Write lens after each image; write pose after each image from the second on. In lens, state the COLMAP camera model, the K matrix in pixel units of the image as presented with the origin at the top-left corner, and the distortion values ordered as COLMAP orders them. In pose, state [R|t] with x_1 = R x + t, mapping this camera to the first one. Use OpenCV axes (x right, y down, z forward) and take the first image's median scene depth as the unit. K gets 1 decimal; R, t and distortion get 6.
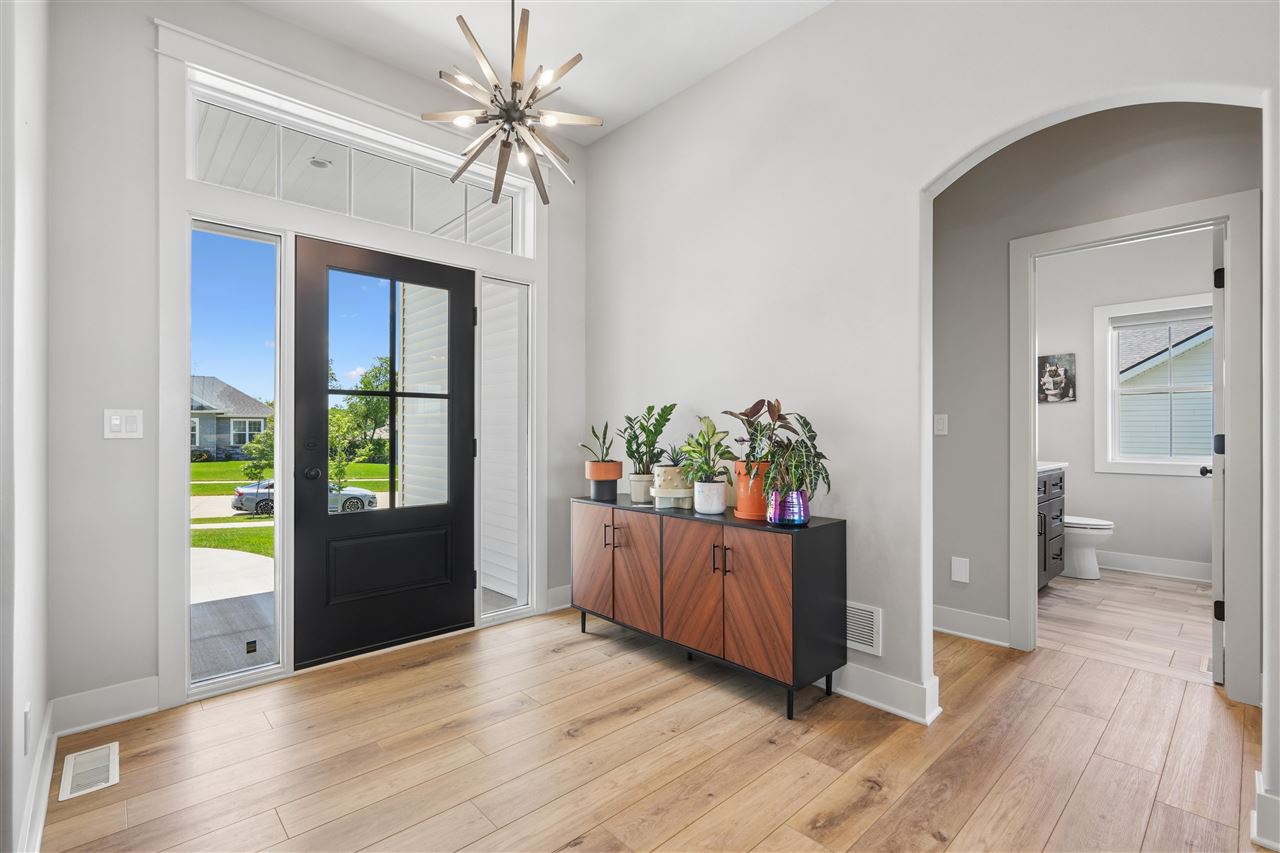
lens RADIAL K [[591.3, 0, 627.4], [0, 591.3, 425.4], [0, 0, 1]] dist [-0.000395, 0.001923]
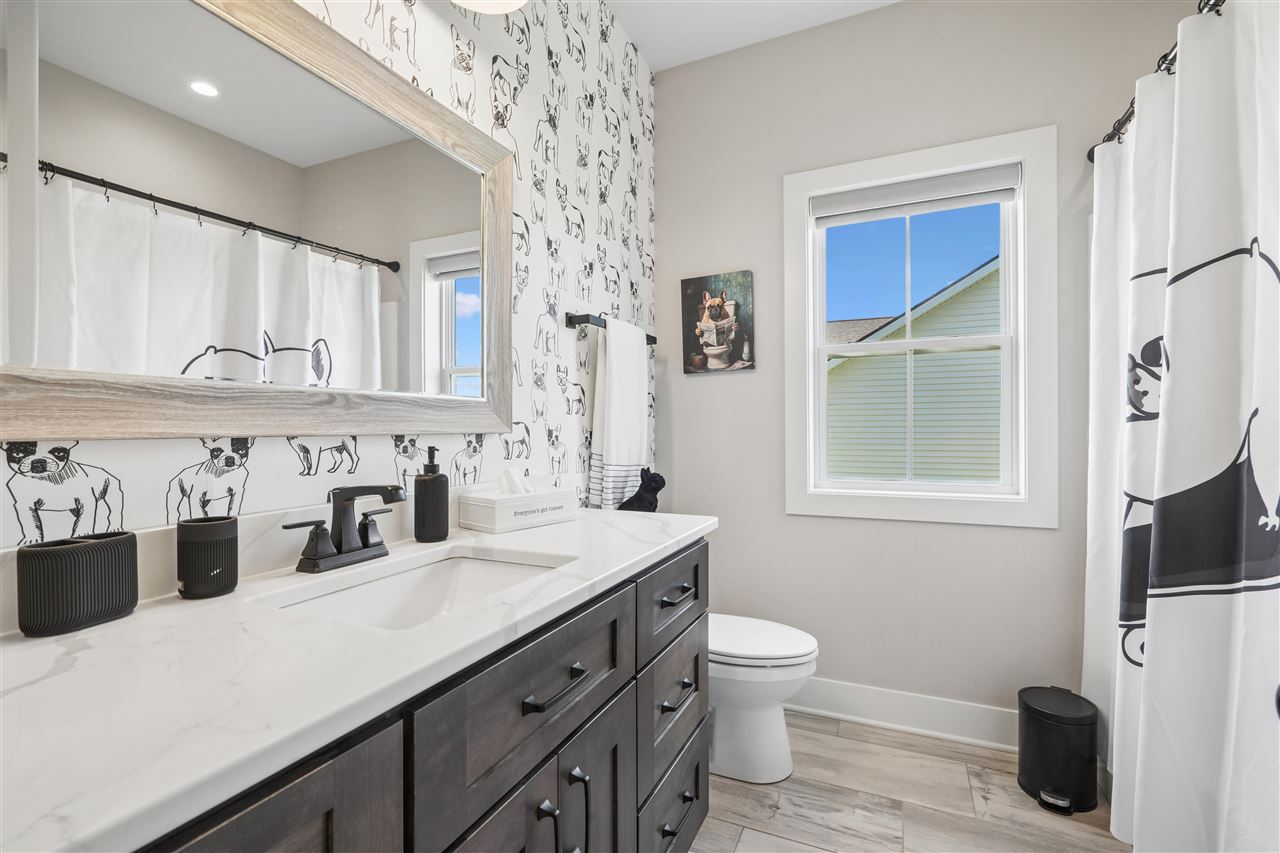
lens RADIAL K [[591.3, 0, 643.0], [0, 591.3, 423.6], [0, 0, 1]] dist [-0.000395, 0.001923]
pose [[0.923837, -0.014503, 0.382510, 0.480479], [0.010695, 0.999870, 0.012079, -0.002703], [-0.382636, -0.007068, 0.923872, 0.577808]]
